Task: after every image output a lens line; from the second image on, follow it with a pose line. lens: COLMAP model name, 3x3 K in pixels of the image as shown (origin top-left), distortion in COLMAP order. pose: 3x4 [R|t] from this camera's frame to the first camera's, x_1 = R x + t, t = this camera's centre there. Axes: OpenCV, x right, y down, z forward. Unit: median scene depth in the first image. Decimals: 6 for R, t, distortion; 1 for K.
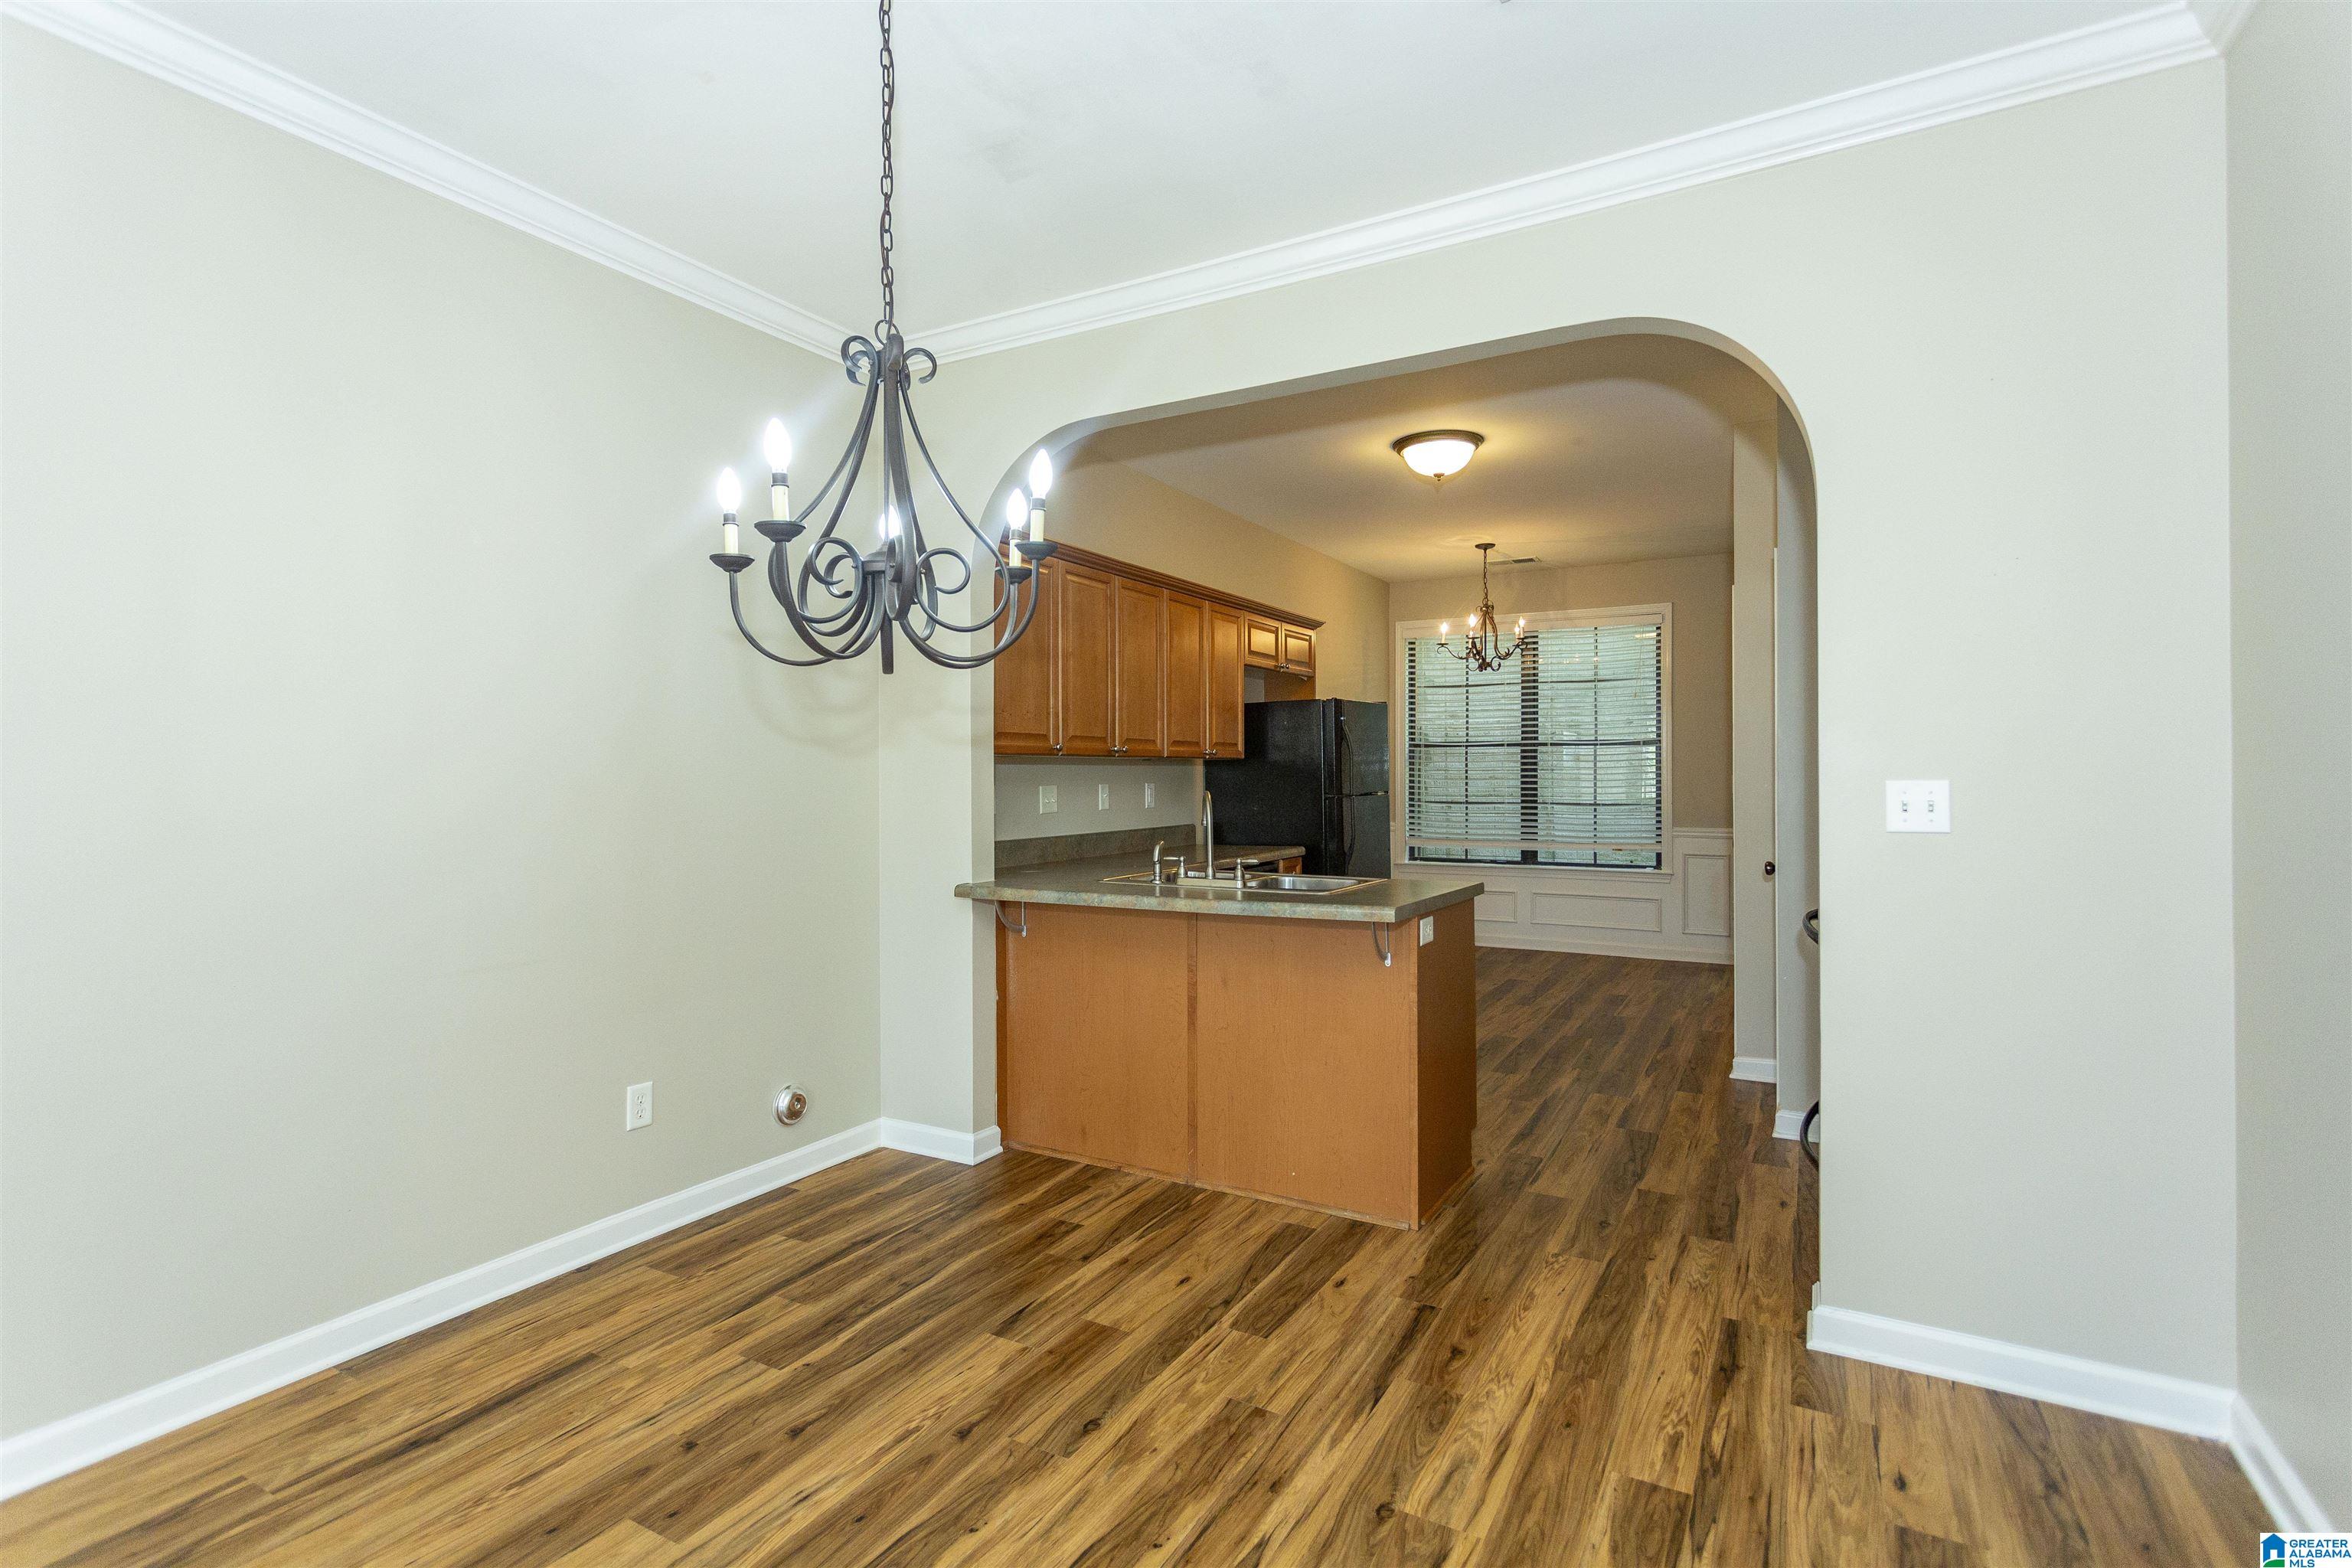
lens RADIAL K [[1125.2, 0, 1154.9], [0, 1125.2, 745.5], [0, 0, 1]] dist [0.003012, 0.000639]
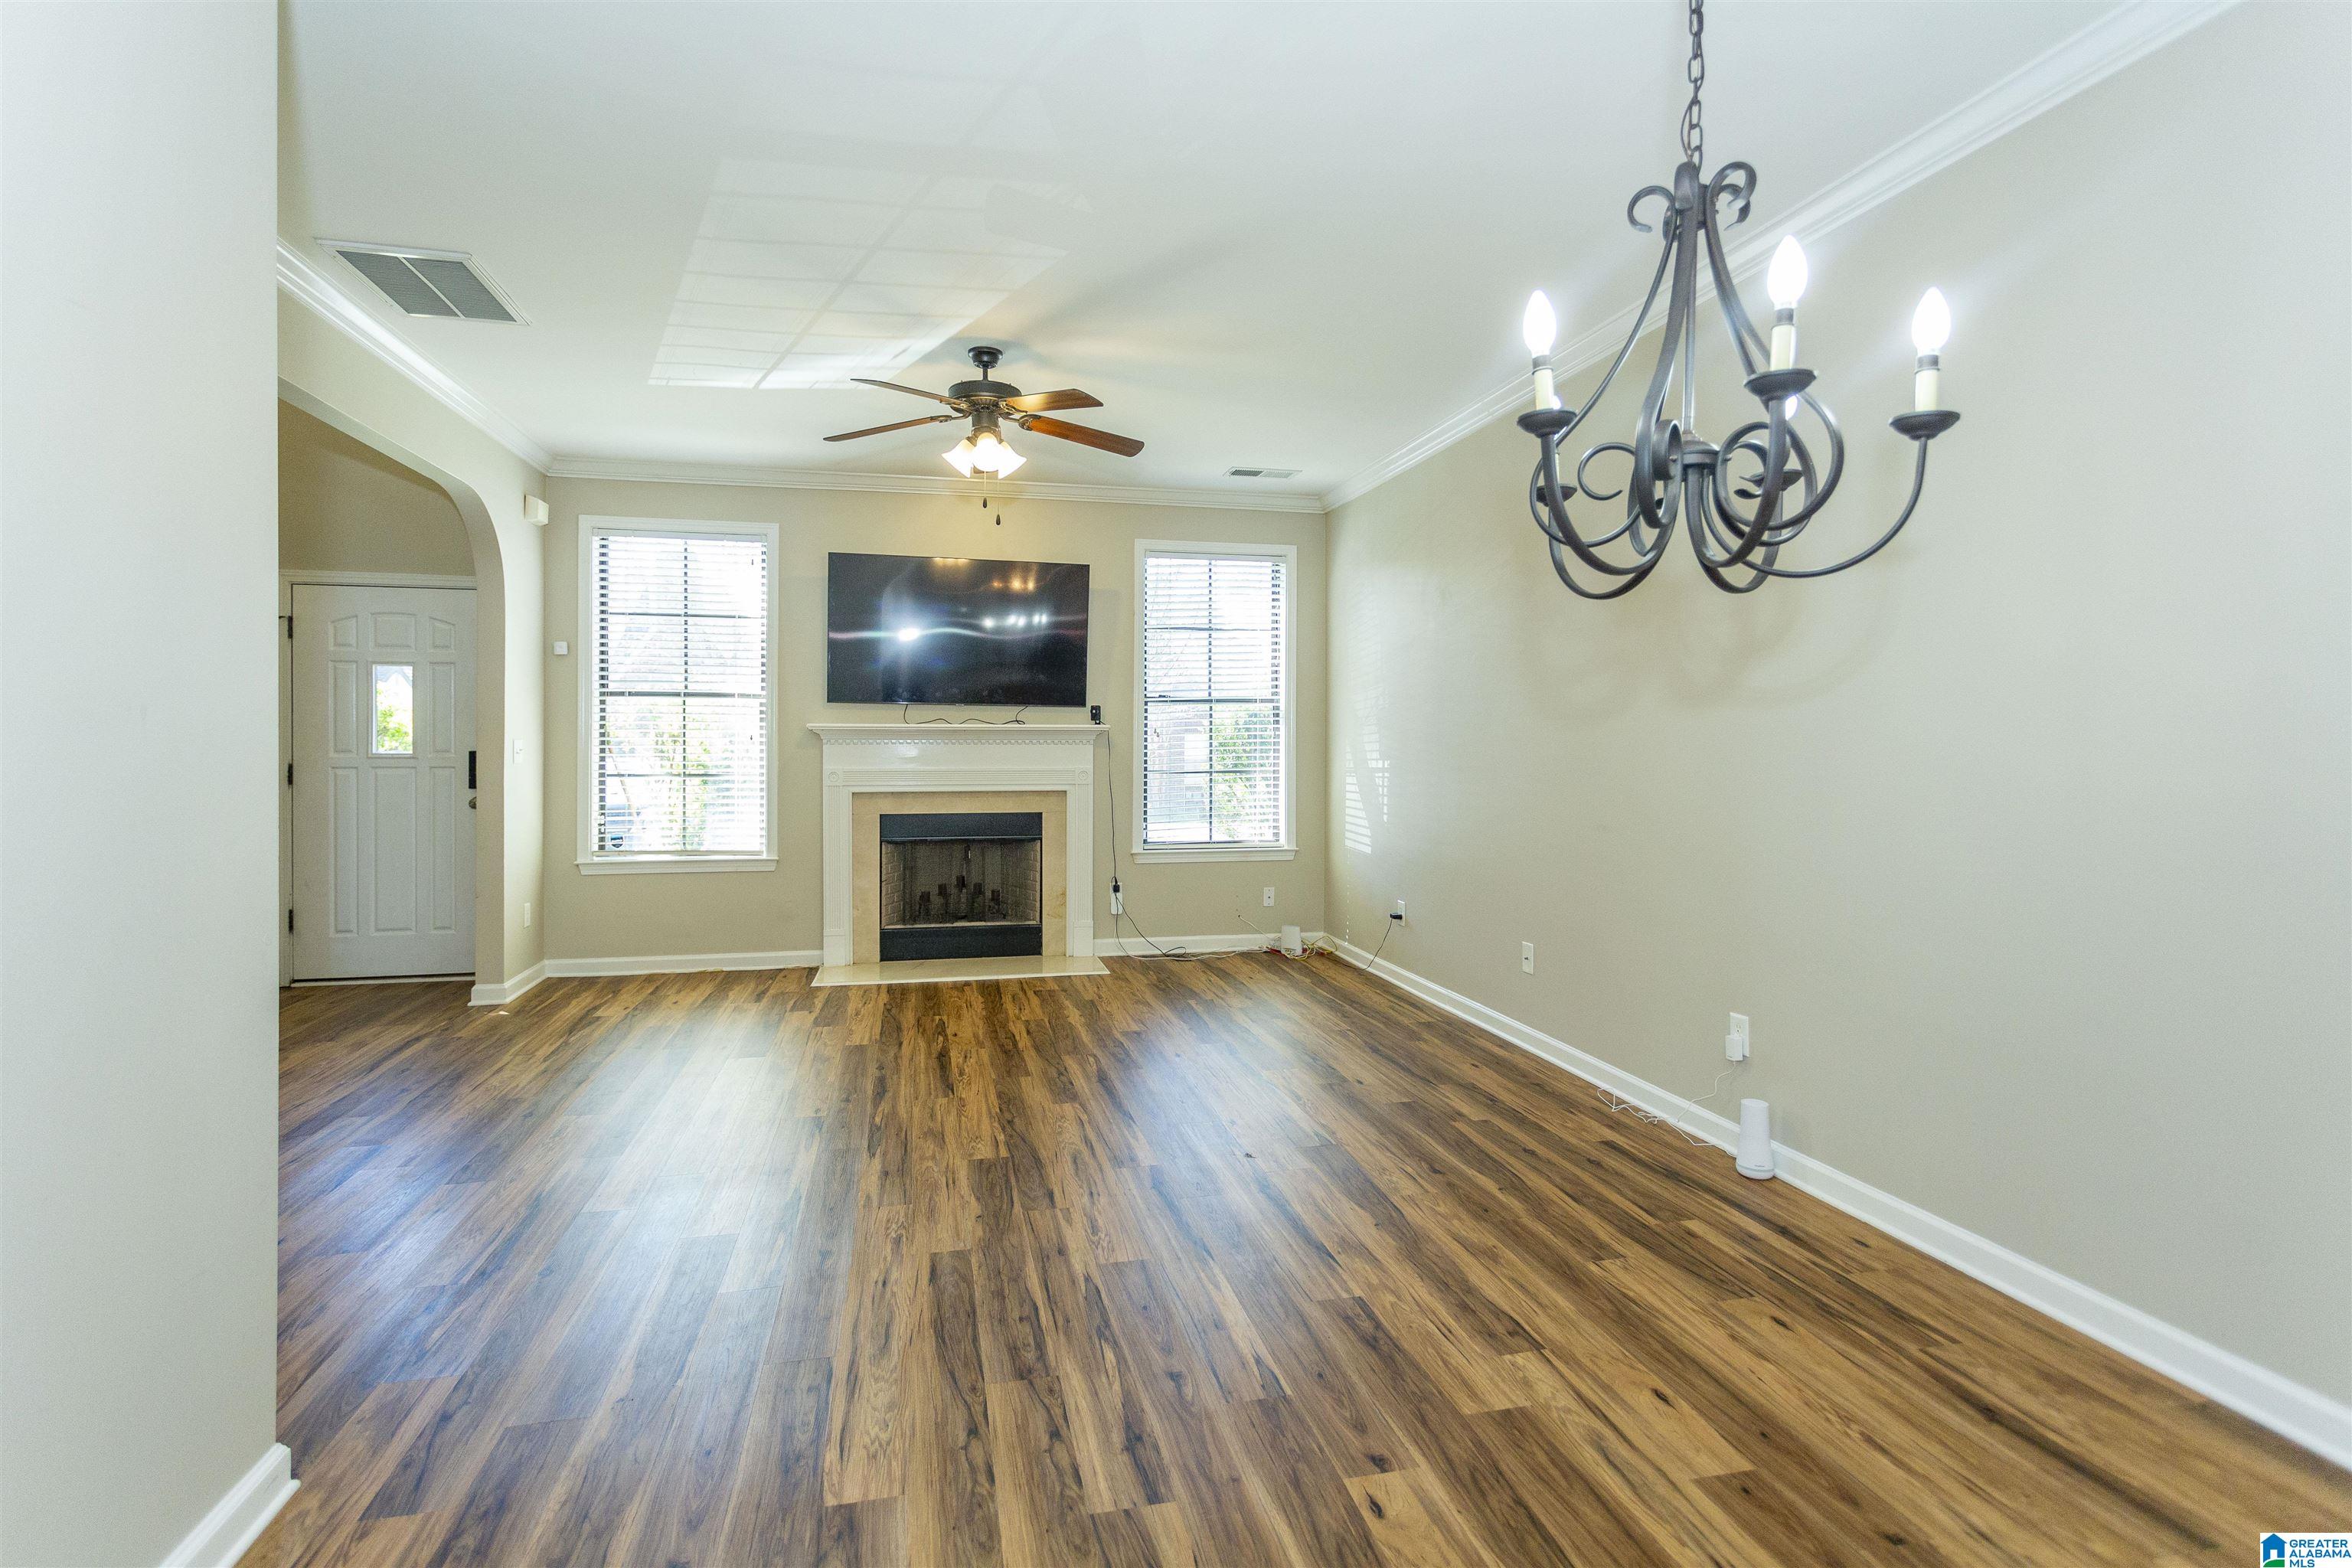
lens RADIAL K [[1107.8, 0, 1174.8], [0, 1107.8, 751.8], [0, 0, 1]] dist [-0.001616, 0.000162]
pose [[-0.729107, 0.003121, -0.684393, 0.498192], [0.013129, 0.999869, -0.009428, 0.040828], [0.684274, -0.015859, -0.729052, 1.171444]]
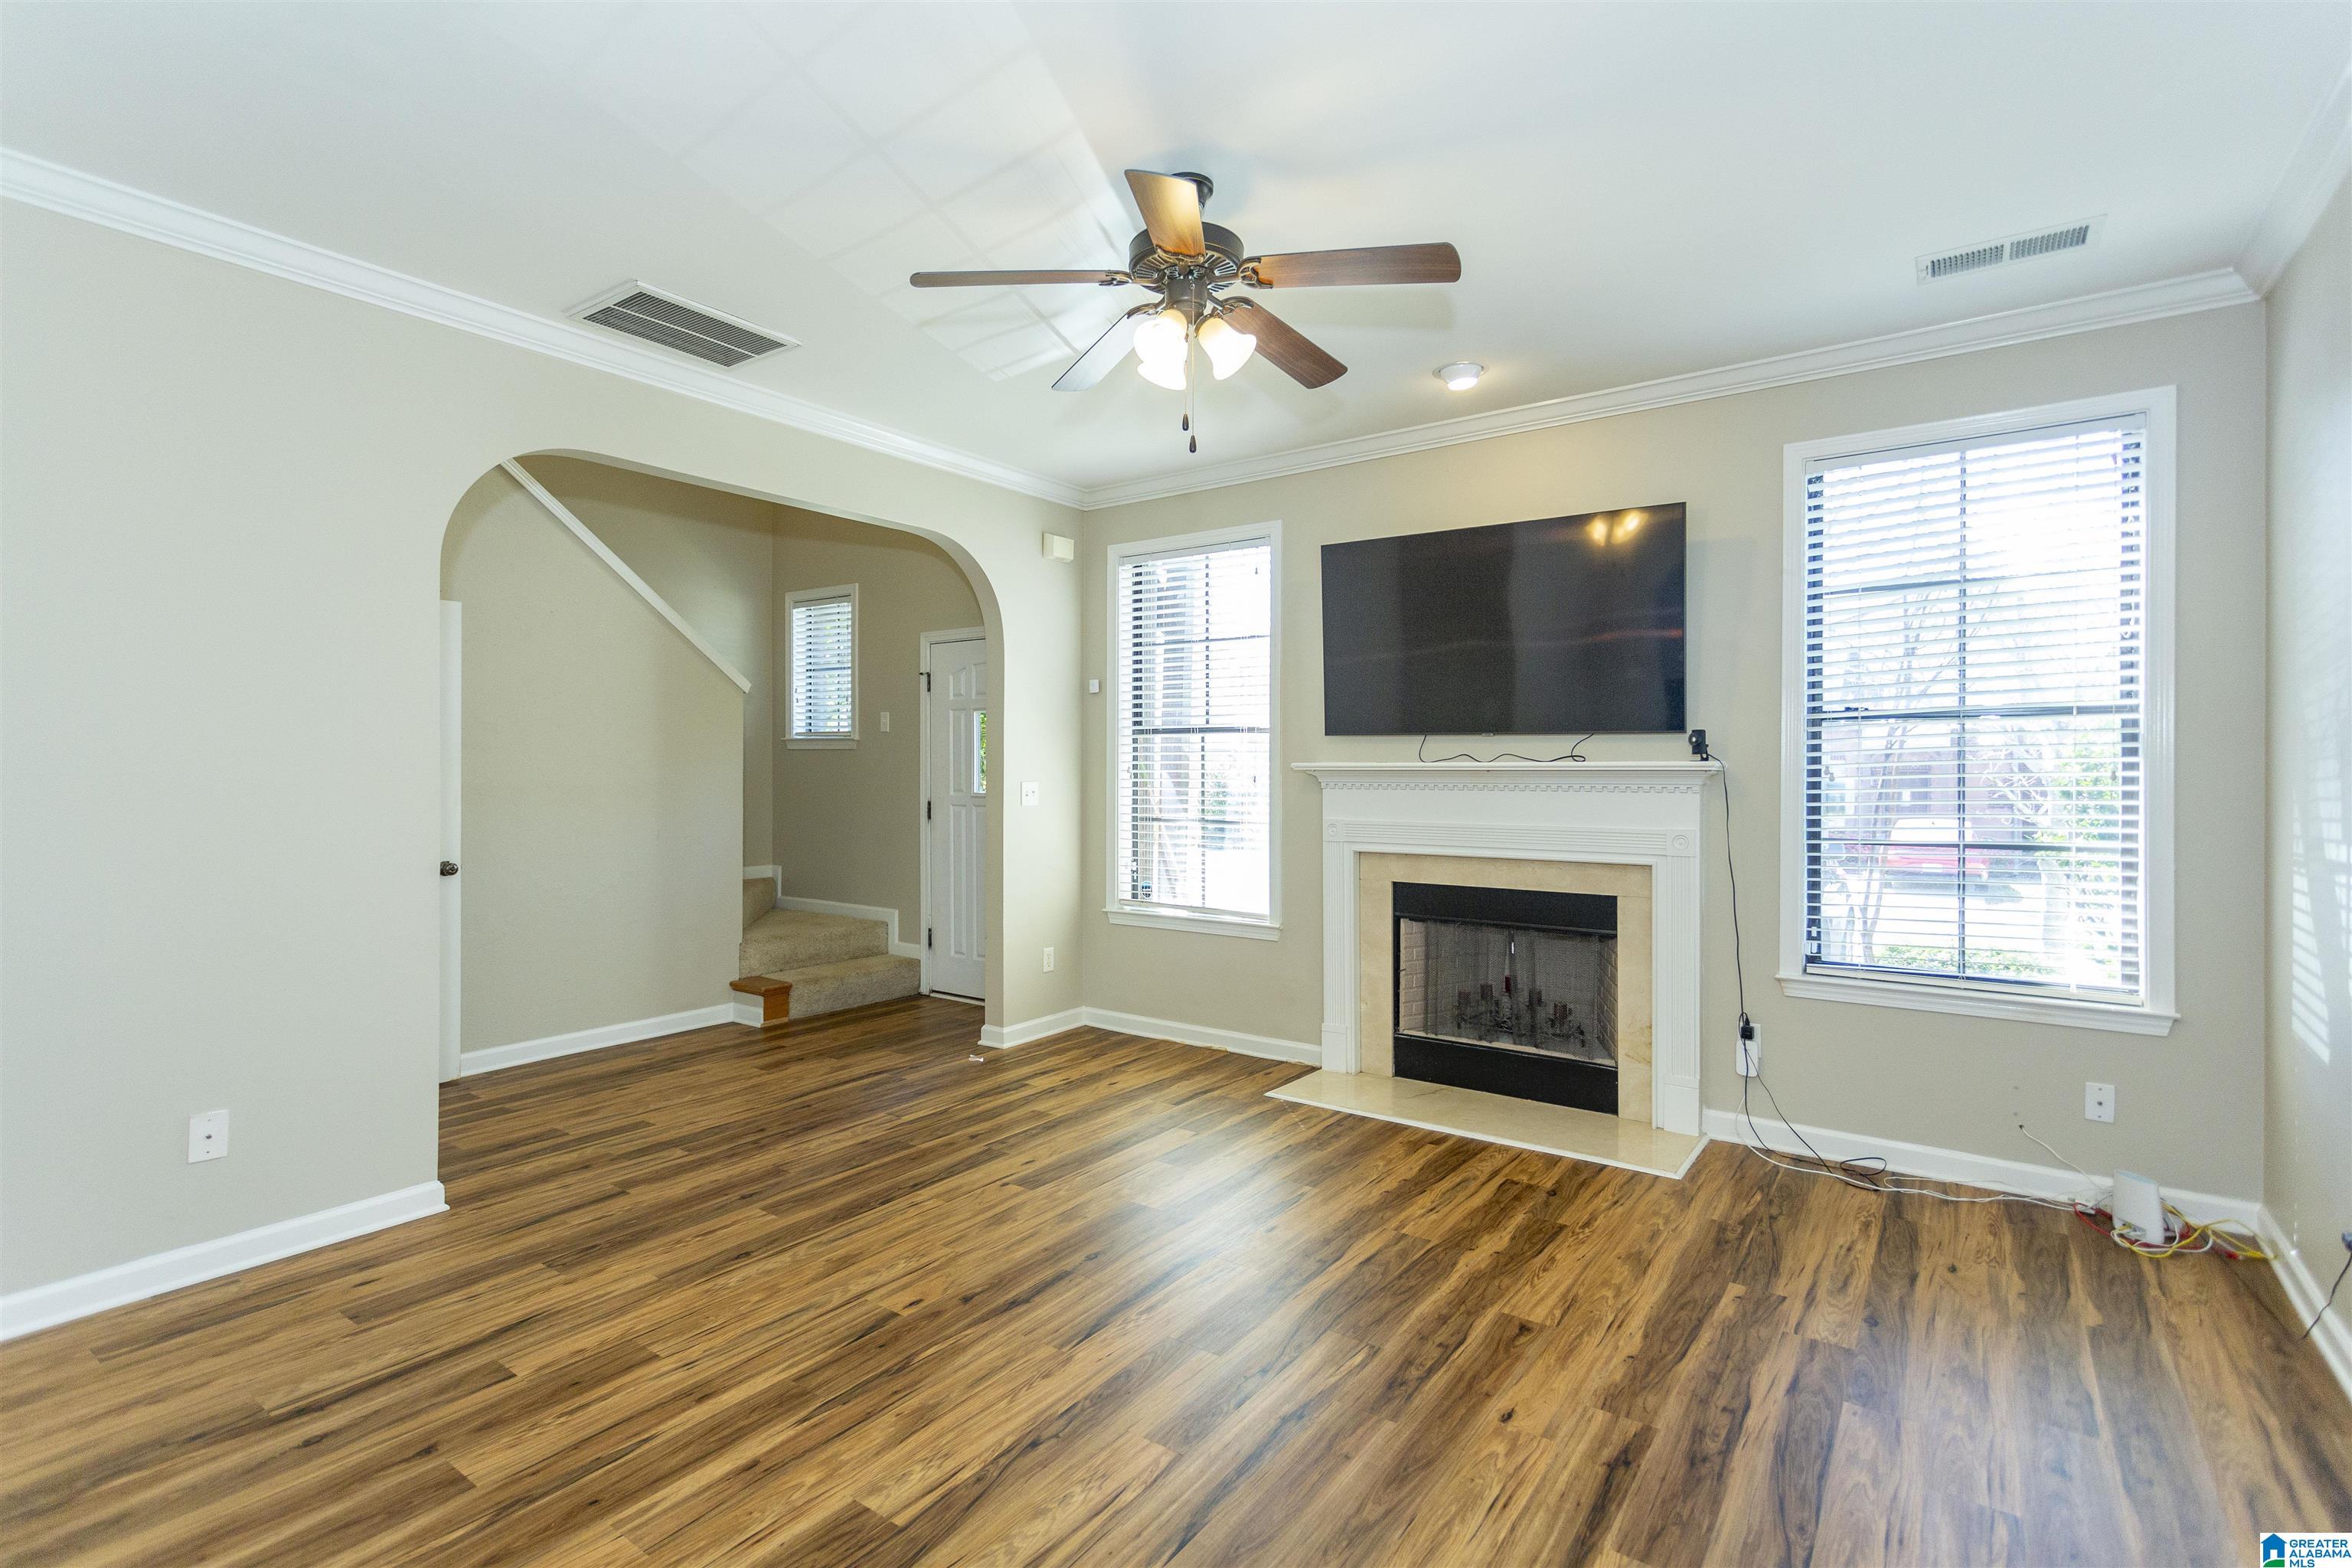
lens RADIAL K [[1106.5, 0, 1168.5], [0, 1106.5, 771.7], [0, 0, 1]] dist [0.001195, 0.000896]
pose [[-0.995022, -0.002488, 0.099622, -0.643548], [-0.004457, 0.999799, -0.019548, -0.003198], [-0.099553, -0.019895, -0.994833, 0.773689]]
